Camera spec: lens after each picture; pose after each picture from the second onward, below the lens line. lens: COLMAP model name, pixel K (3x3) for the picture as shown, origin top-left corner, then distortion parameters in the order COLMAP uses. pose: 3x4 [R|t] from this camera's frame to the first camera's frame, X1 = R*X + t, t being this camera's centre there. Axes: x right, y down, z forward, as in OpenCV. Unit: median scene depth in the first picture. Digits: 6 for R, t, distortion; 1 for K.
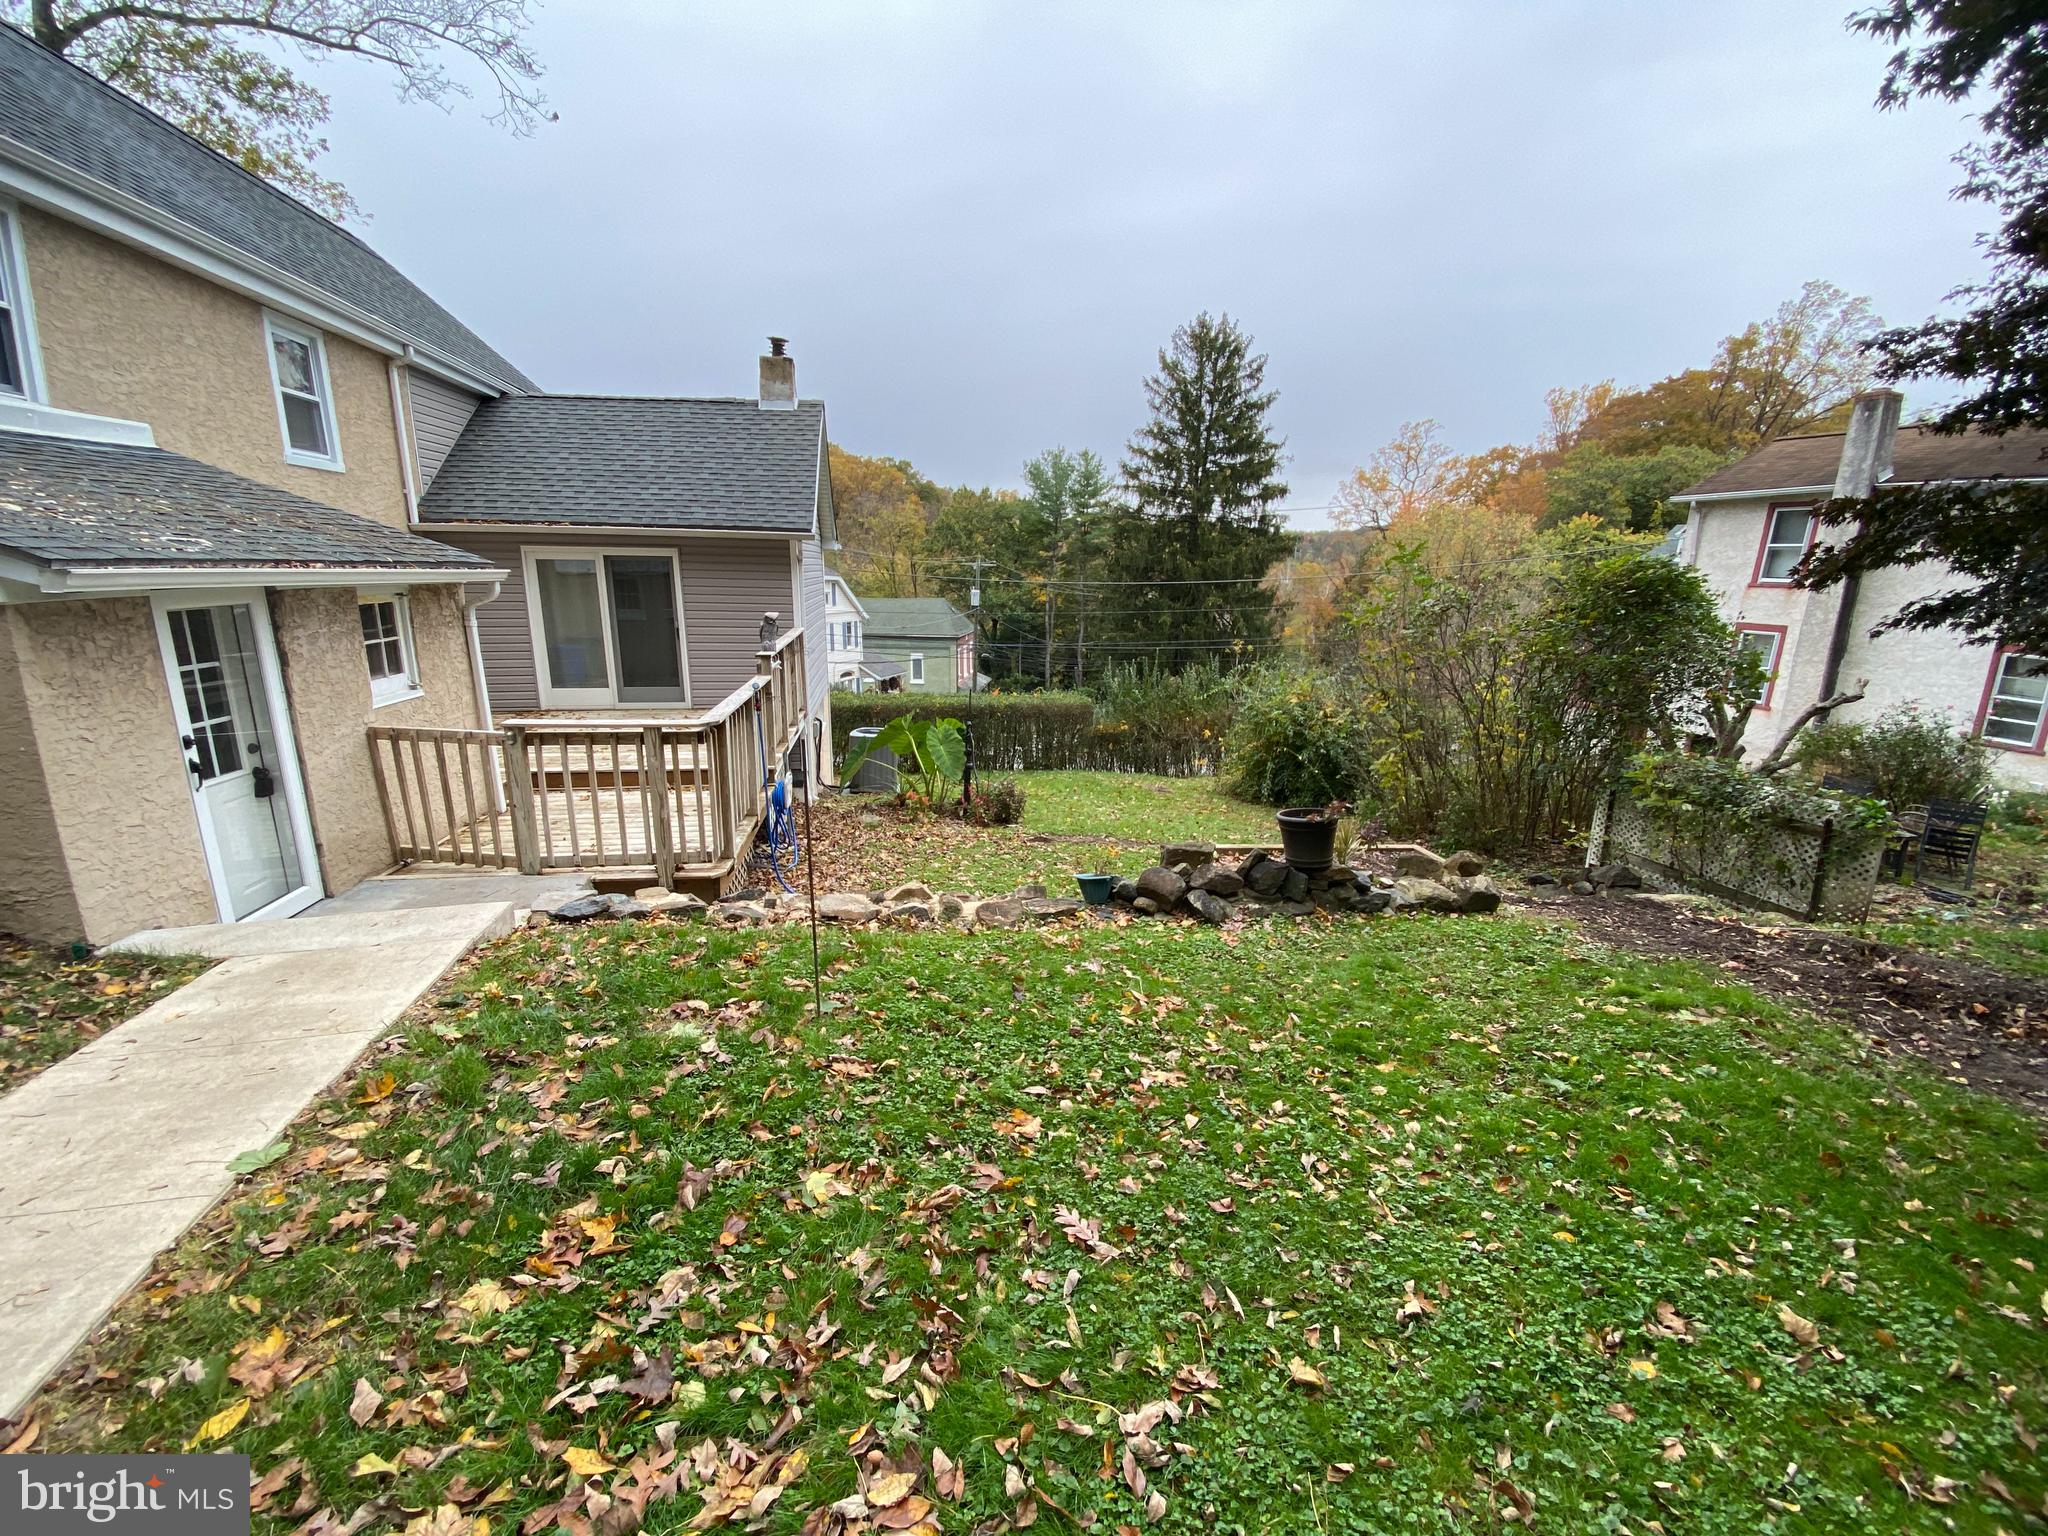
lens RADIAL K [[809.2, 0, 1018.6], [0, 809.2, 792.5], [0, 0, 1]] dist [0.001052, -0.012226]
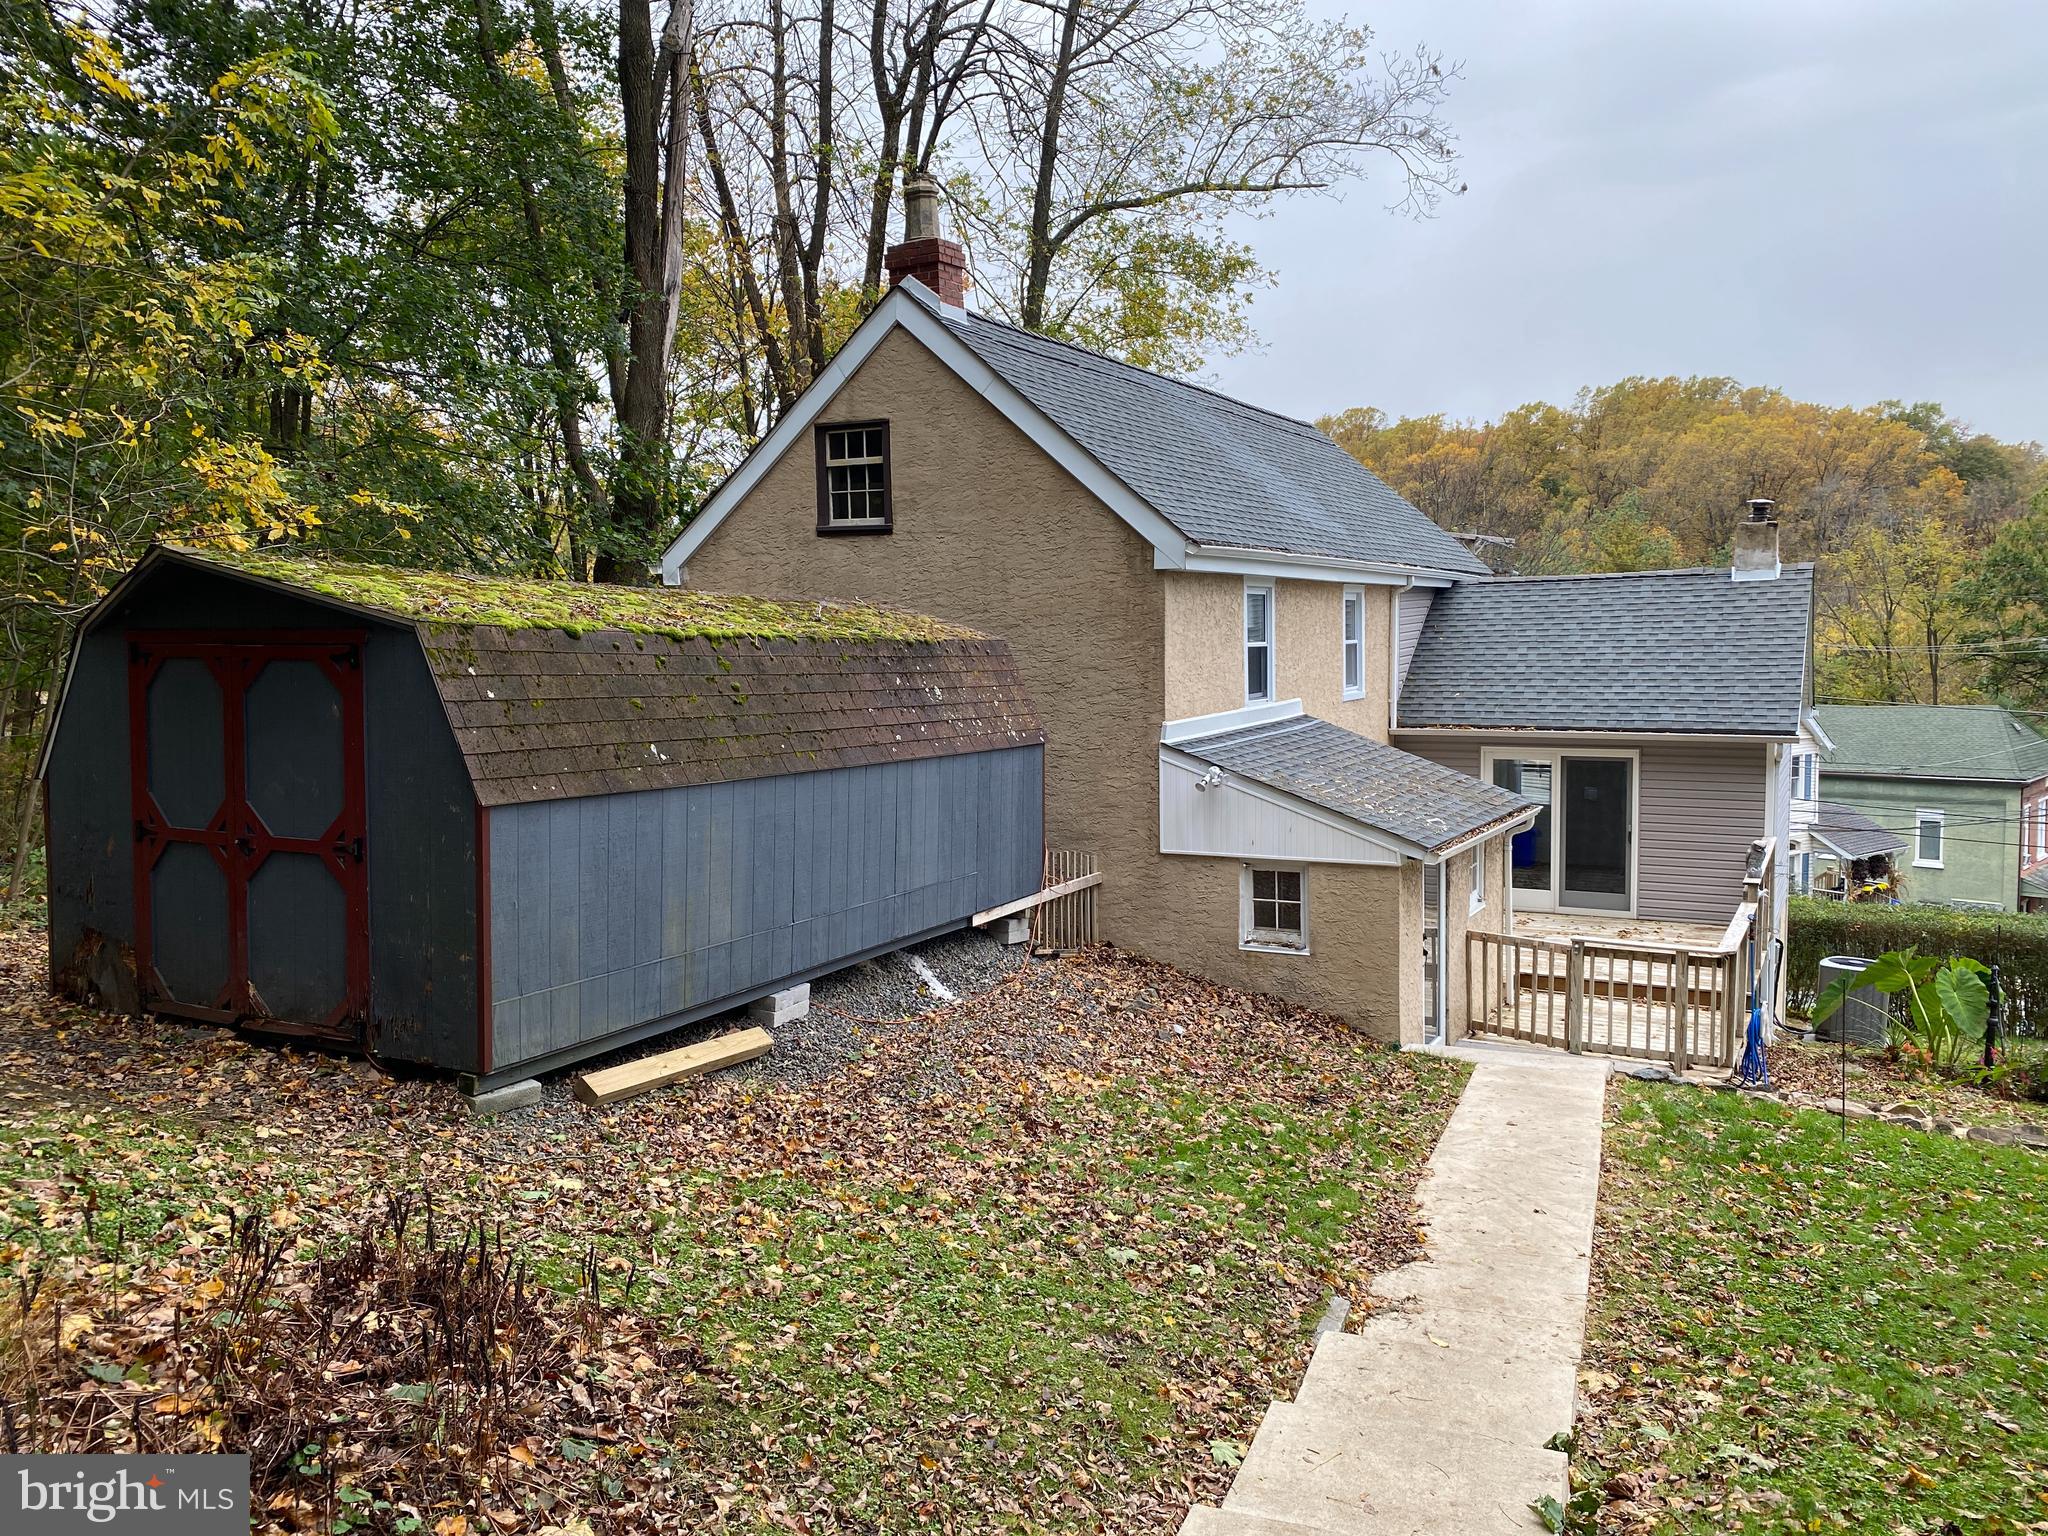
lens RADIAL K [[1530.2, 0, 985.4], [0, 1530.2, 765.2], [0, 0, 1]] dist [-0.002127, -0.008080]
pose [[0.778107, 0.027272, -0.627539, 0.120771], [-0.136171, 0.982622, -0.126139, 0.051145], [0.613194, 0.183602, 0.768299, -0.953936]]
